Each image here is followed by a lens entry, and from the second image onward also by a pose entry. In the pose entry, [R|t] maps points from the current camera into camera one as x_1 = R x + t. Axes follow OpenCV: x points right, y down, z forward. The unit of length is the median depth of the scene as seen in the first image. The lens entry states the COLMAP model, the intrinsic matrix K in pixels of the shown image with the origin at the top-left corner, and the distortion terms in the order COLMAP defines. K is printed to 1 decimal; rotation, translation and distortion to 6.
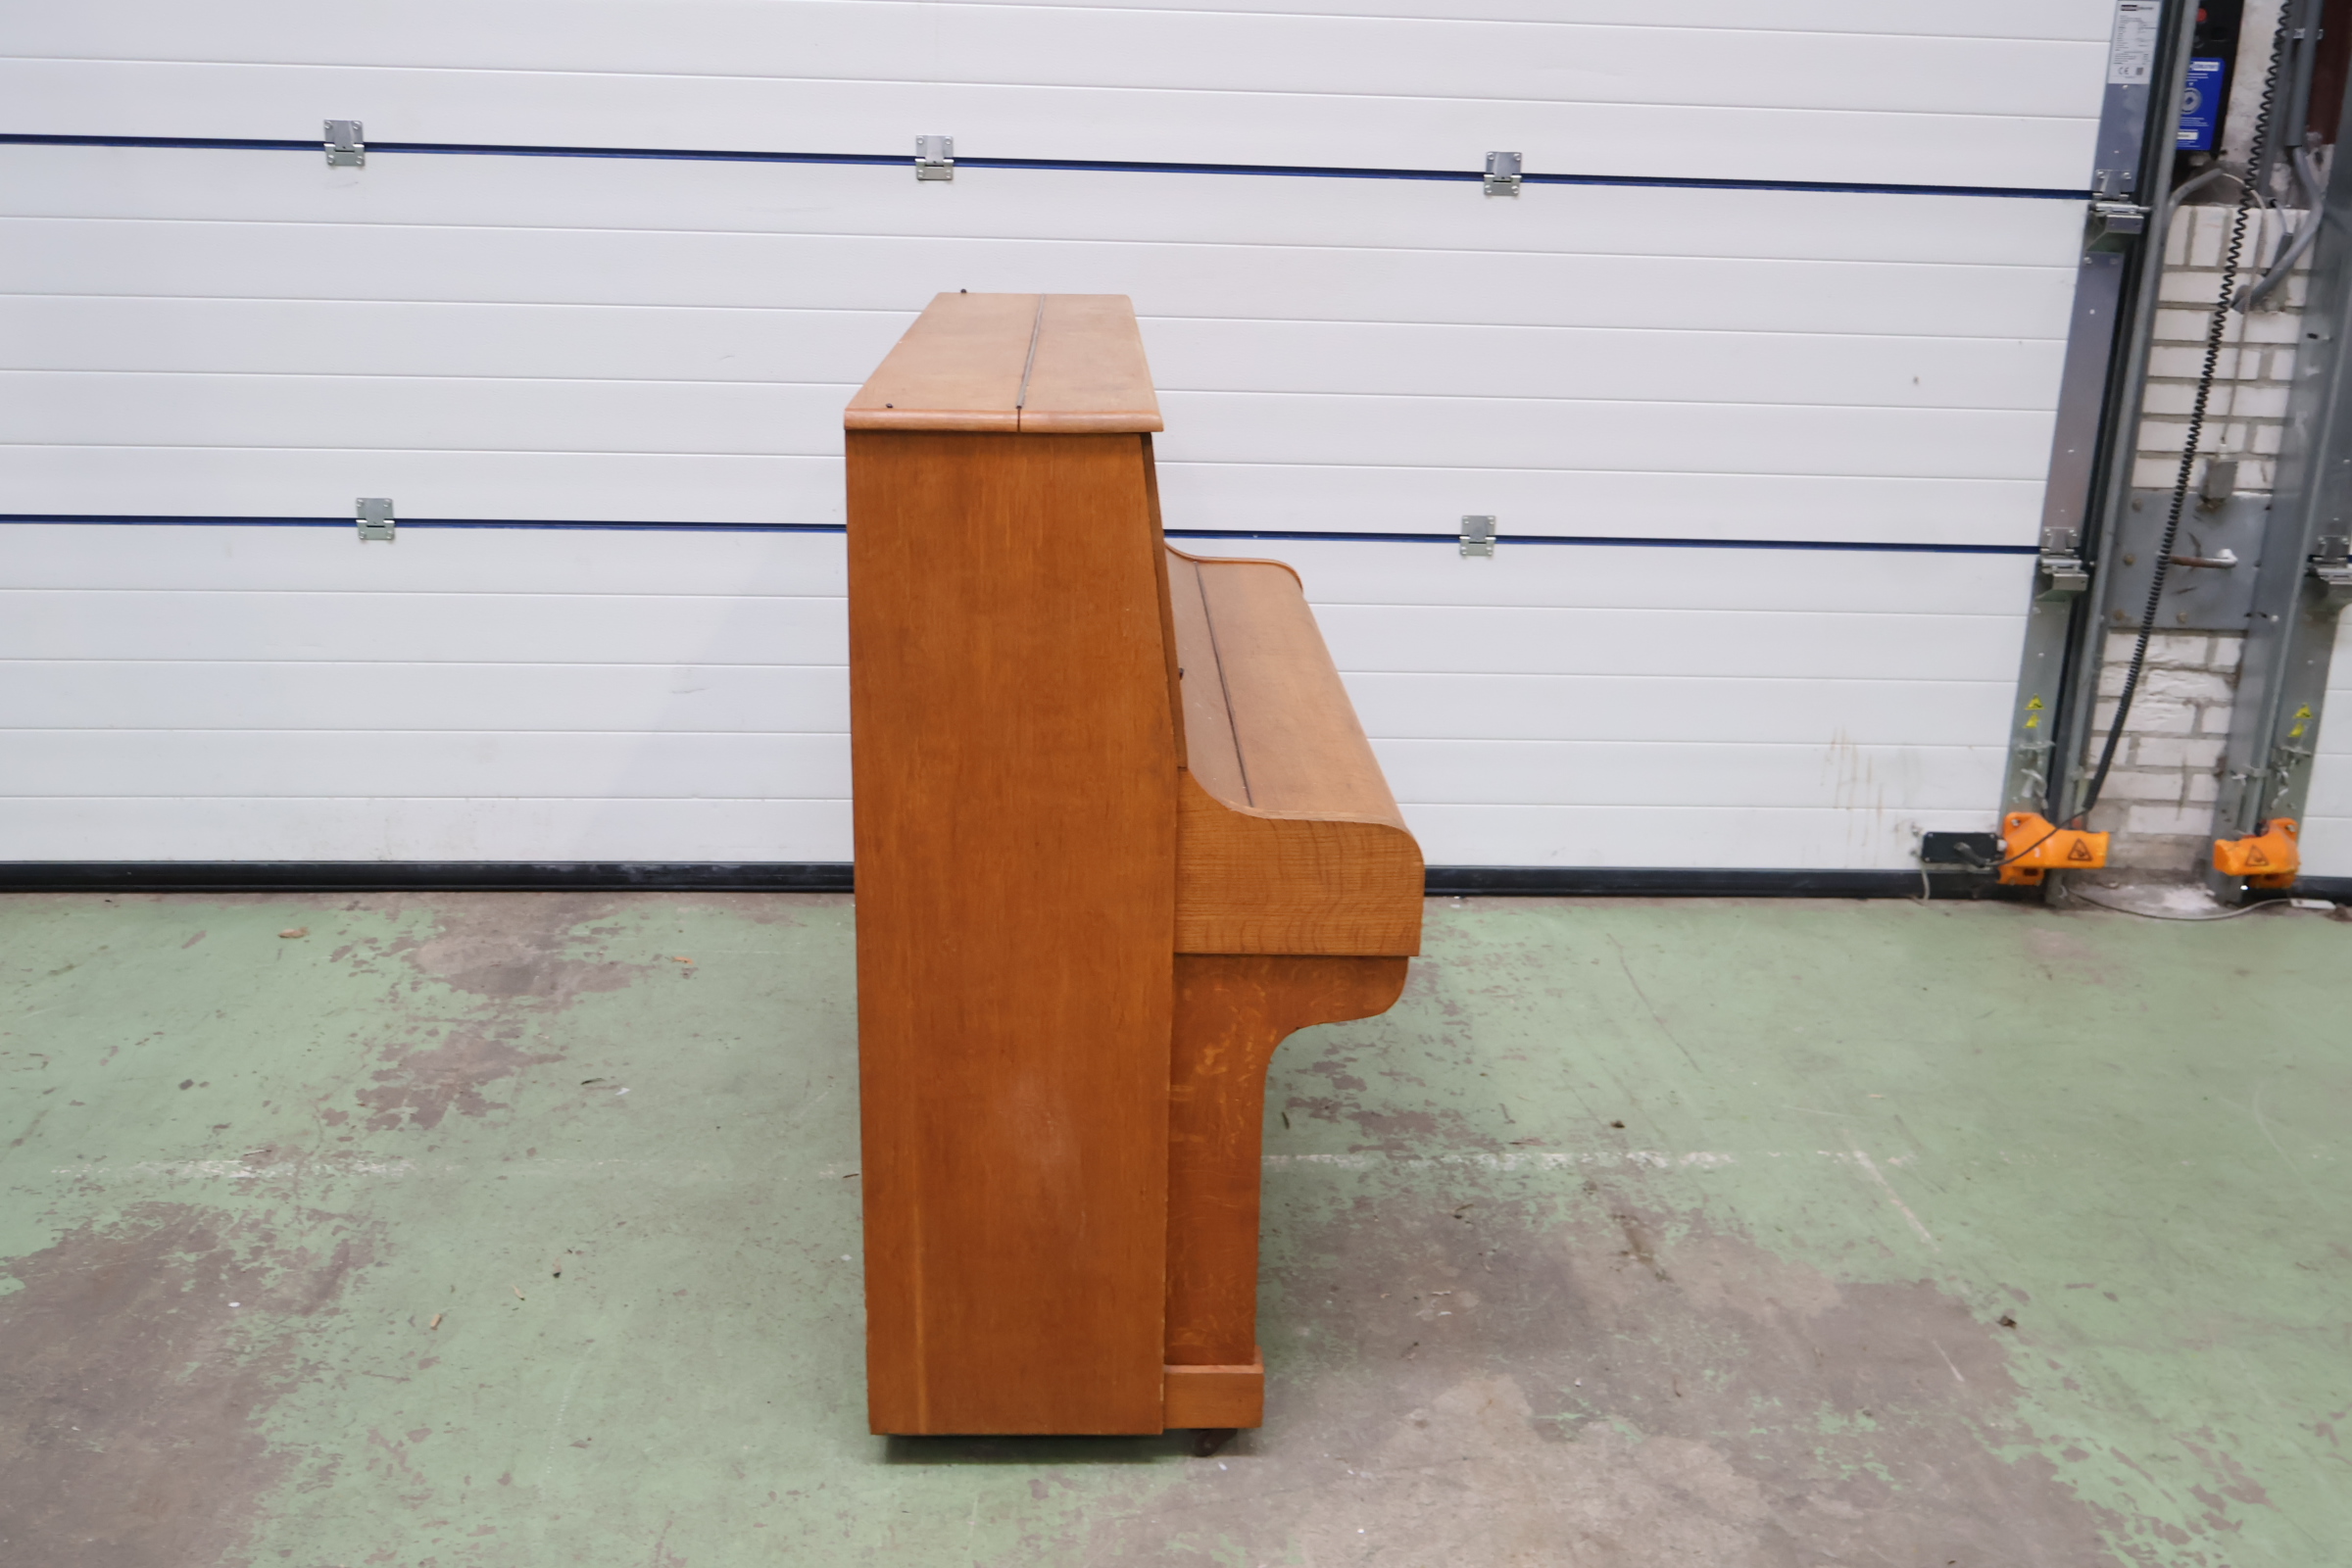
lens RADIAL K [[2208.4, 0, 1191.7], [0, 2208.4, 784.3], [0, 0, 1]] dist [0.016242, 0.001783]
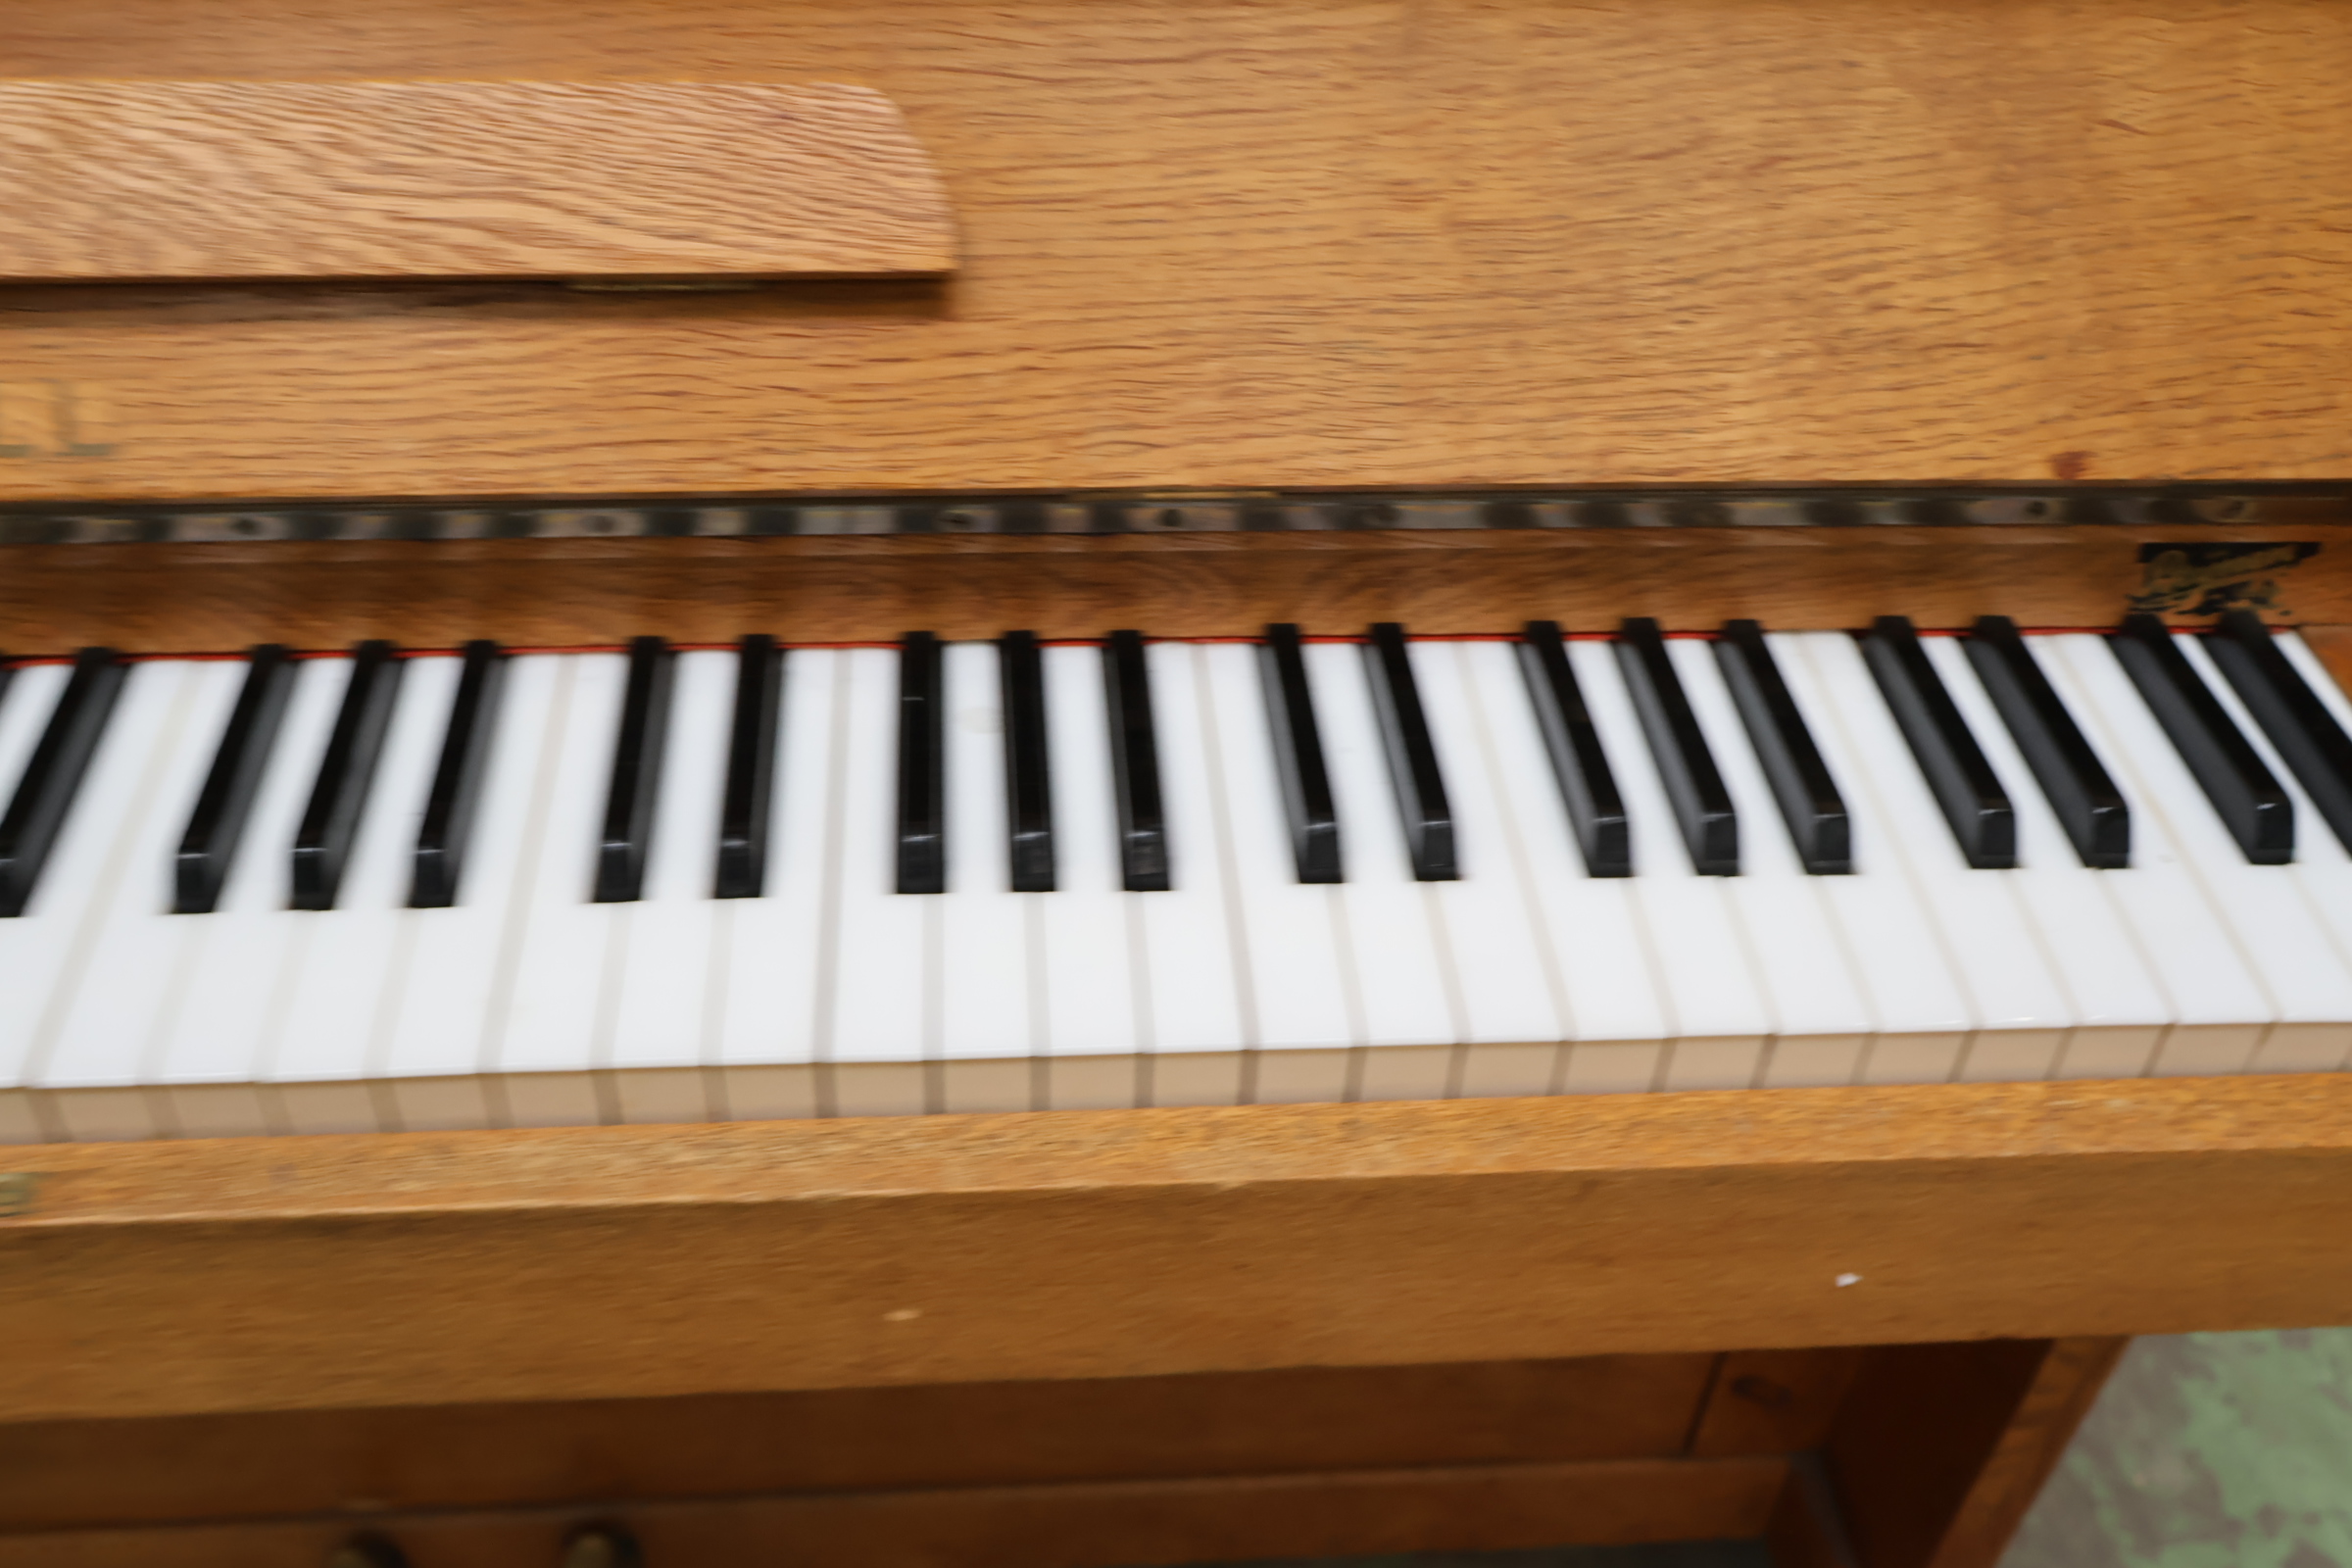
lens RADIAL K [[2205.2, 0, 1169.0], [0, 2205.2, 774.7], [0, 0, 1]] dist [-0.007976, 0.008710]
pose [[0.998897, -0.021760, 0.041605, 0.101129], [0.000940, 0.895218, 0.445627, -0.039263], [-0.046942, -0.445096, 0.894251, 0.478184]]
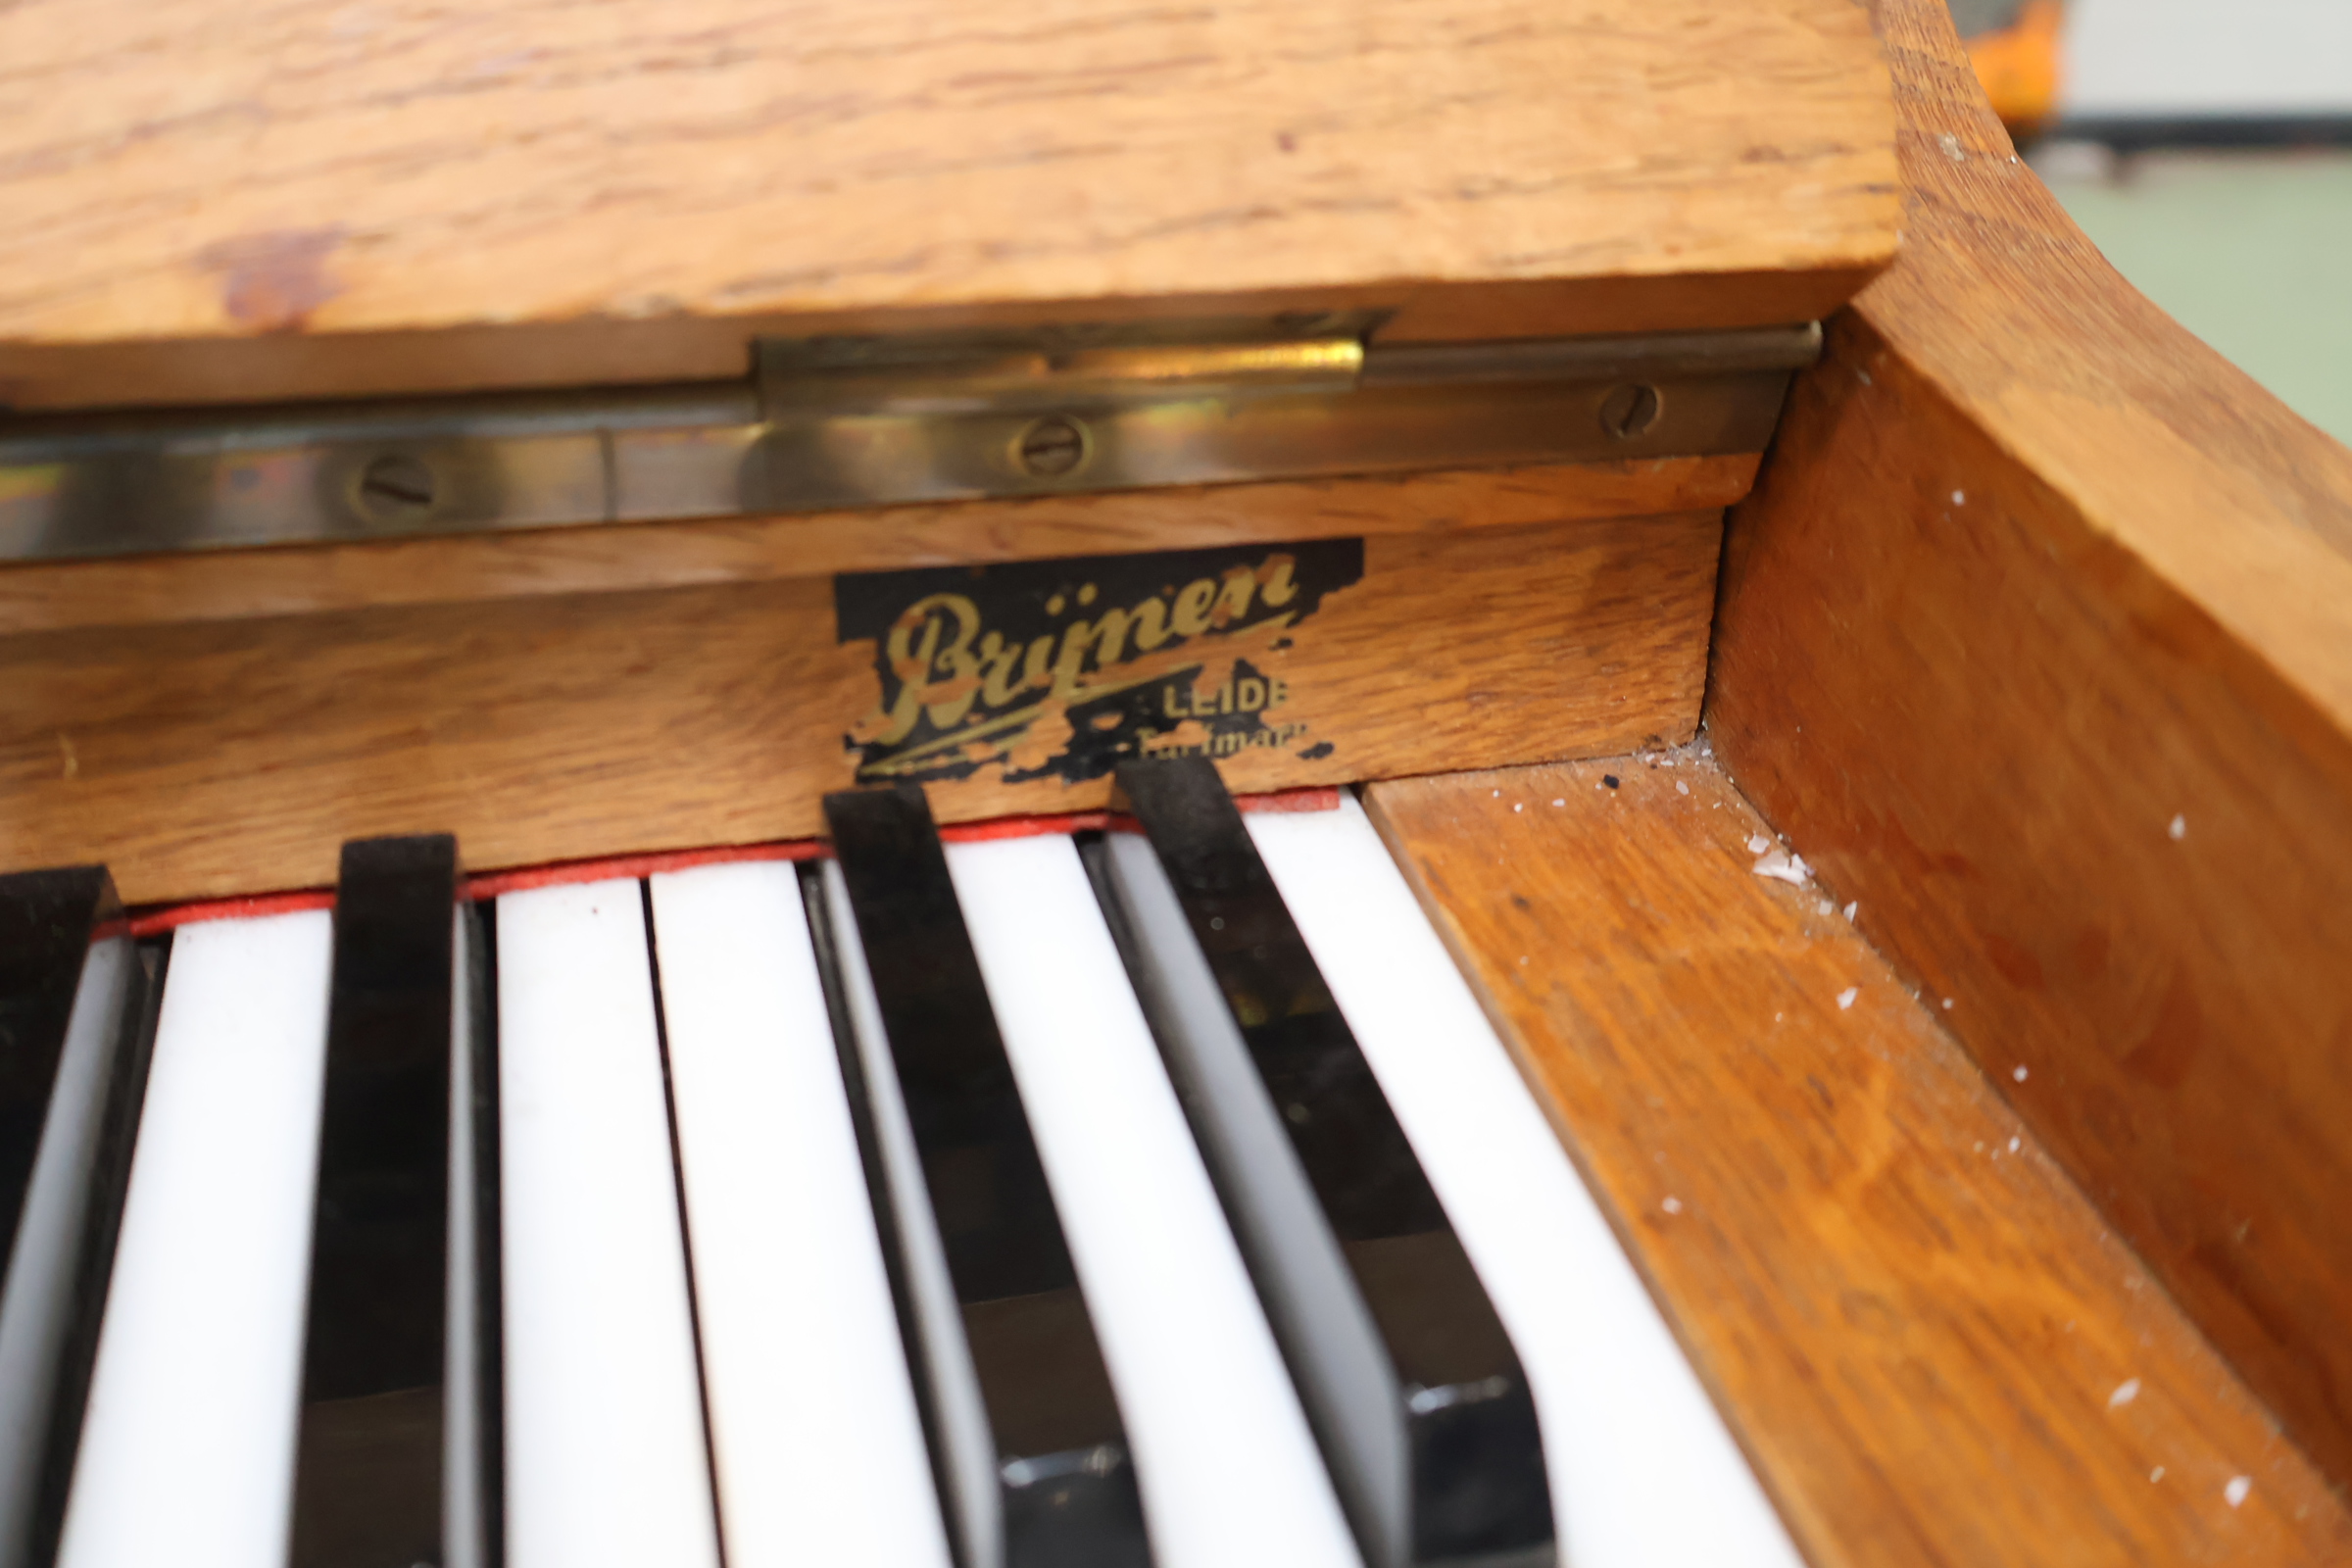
lens RADIAL K [[2205.2, 0, 1169.0], [0, 2205.2, 774.7], [0, 0, 1]] dist [-0.007976, 0.008710]
pose [[0.974105, -0.100795, 0.202387, 0.181854], [0.021674, 0.932638, 0.360162, 0.006145], [-0.225056, -0.346449, 0.910672, 0.582042]]
